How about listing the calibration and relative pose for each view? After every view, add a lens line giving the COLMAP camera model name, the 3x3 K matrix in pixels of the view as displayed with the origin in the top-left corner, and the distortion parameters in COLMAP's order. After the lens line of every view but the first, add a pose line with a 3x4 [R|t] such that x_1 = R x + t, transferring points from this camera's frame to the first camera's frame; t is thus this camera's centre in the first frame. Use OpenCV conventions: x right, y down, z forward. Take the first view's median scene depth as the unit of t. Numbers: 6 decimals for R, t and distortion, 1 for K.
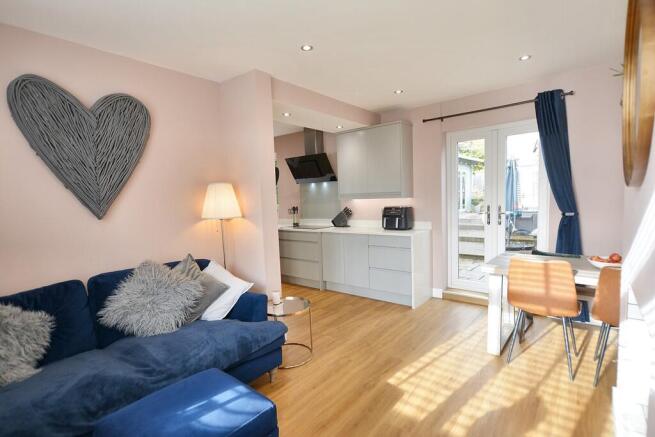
lens RADIAL K [[322.9, 0, 329.5], [0, 322.9, 221.2], [0, 0, 1]] dist [0.016712, -0.000451]
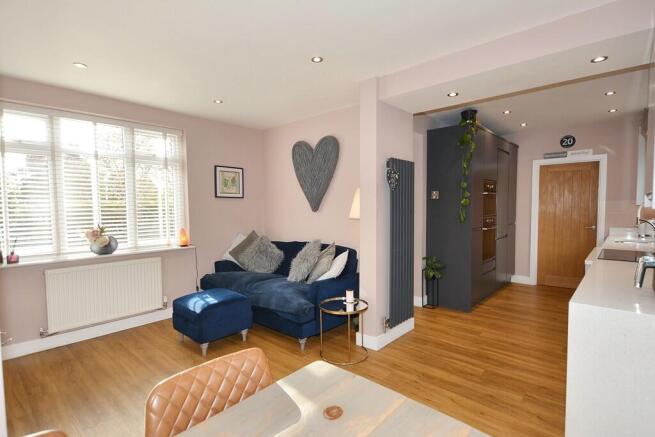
lens RADIAL K [[322.9, 0, 329.5], [0, 322.9, 221.2], [0, 0, 1]] dist [0.016712, -0.000451]
pose [[-0.059724, 0.084617, -0.994622, 0.851033], [-0.058674, 0.994380, 0.088119, -0.092970], [0.996489, 0.063621, -0.054423, 0.960277]]
